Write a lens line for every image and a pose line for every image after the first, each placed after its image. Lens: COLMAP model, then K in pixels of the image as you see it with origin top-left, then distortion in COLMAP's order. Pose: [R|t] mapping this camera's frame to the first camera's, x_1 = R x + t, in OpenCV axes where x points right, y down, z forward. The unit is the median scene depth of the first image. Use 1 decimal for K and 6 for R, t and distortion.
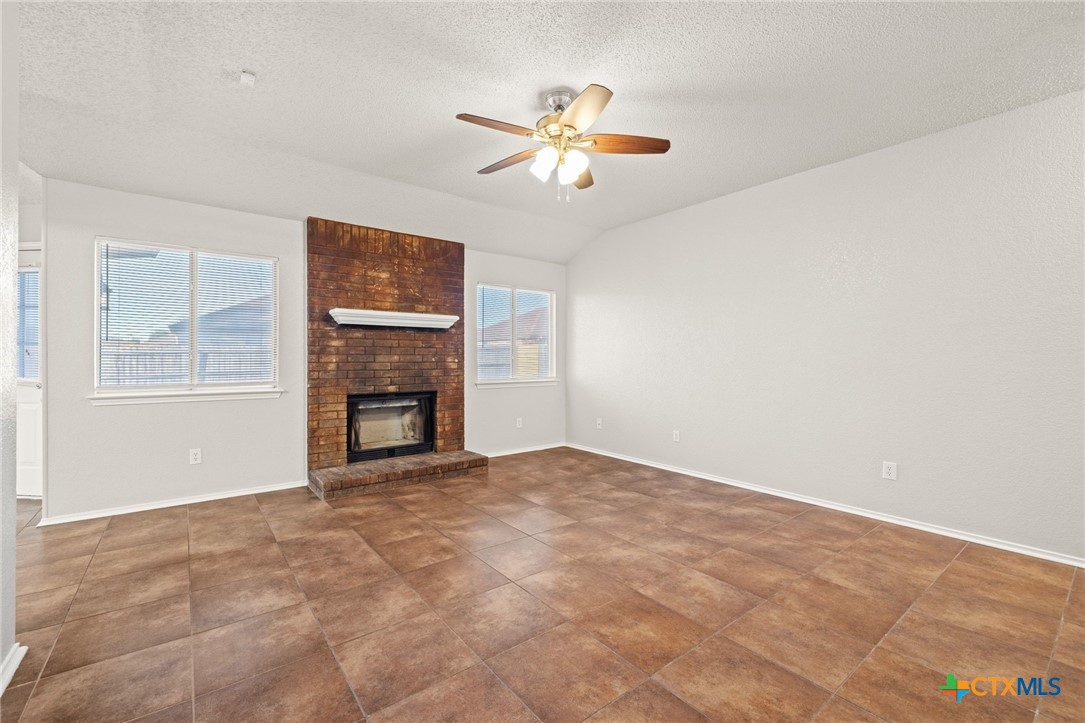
lens RADIAL K [[458.8, 0, 536.6], [0, 458.8, 356.5], [0, 0, 1]] dist [0.001397, 0.000276]
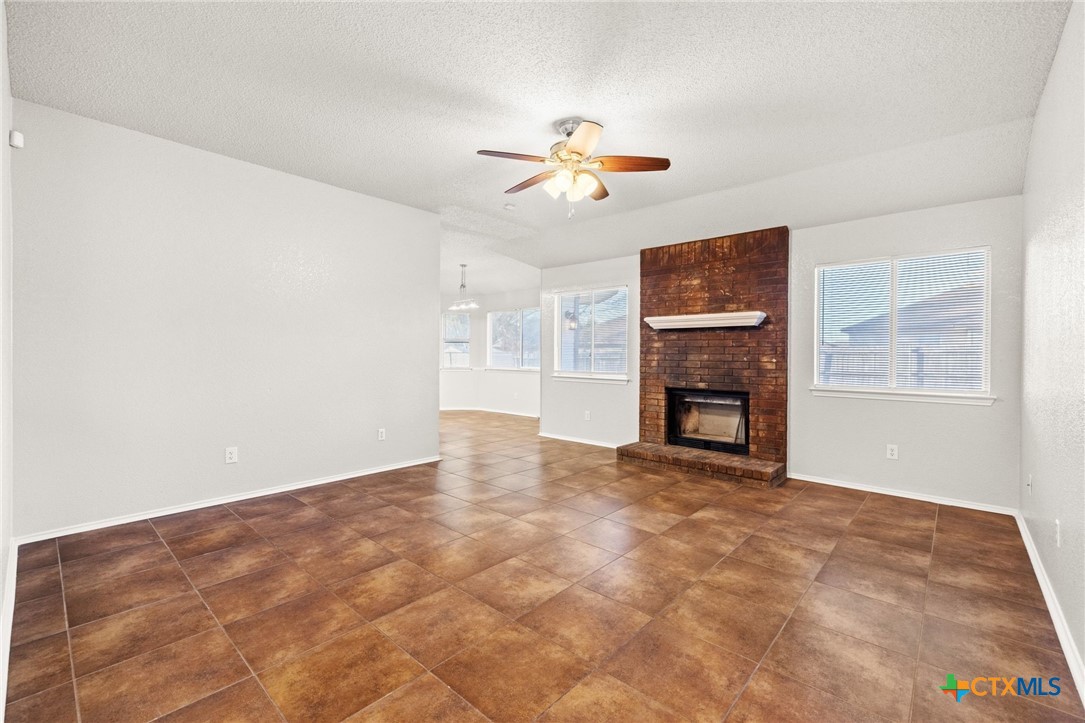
lens RADIAL K [[458.8, 0, 536.6], [0, 458.8, 356.5], [0, 0, 1]] dist [0.001397, 0.000276]
pose [[0.172373, 0.002844, -0.985028, 0.736020], [-0.006387, 0.999978, 0.001769, 0.002869], [0.985011, 0.005986, 0.172388, 0.463630]]
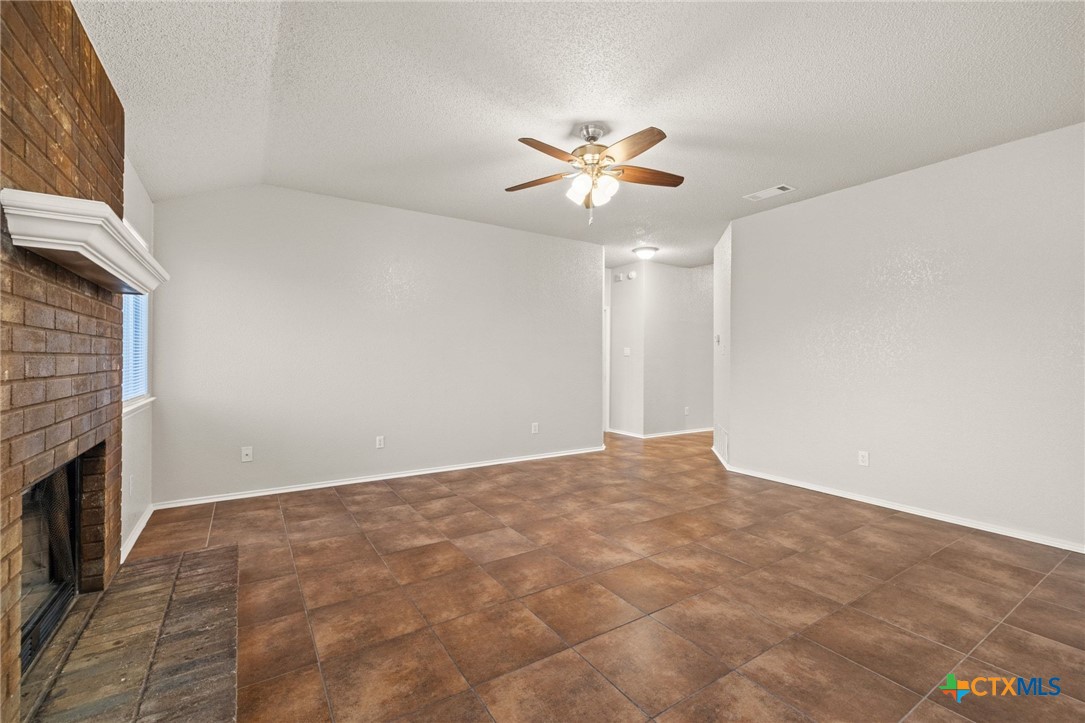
lens RADIAL K [[458.8, 0, 536.6], [0, 458.8, 356.5], [0, 0, 1]] dist [0.001397, 0.000276]
pose [[0.088910, 0.004305, 0.996030, -0.686973], [-0.006967, 0.999969, -0.003701, -0.003725], [-0.996015, -0.006610, 0.088938, 0.659238]]
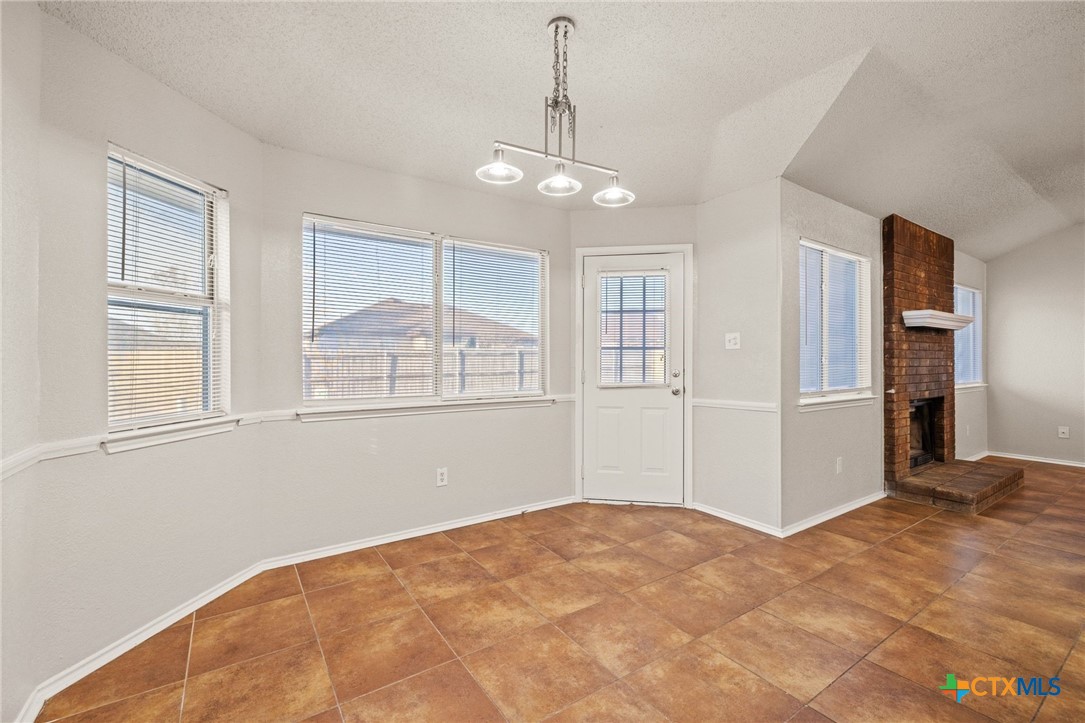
lens RADIAL K [[458.8, 0, 536.6], [0, 458.8, 356.5], [0, 0, 1]] dist [0.001397, 0.000276]
pose [[0.997598, -0.000993, -0.069263, -1.133443], [0.000676, 0.999989, -0.004601, -0.004554], [0.069266, 0.004543, 0.997588, 0.000669]]
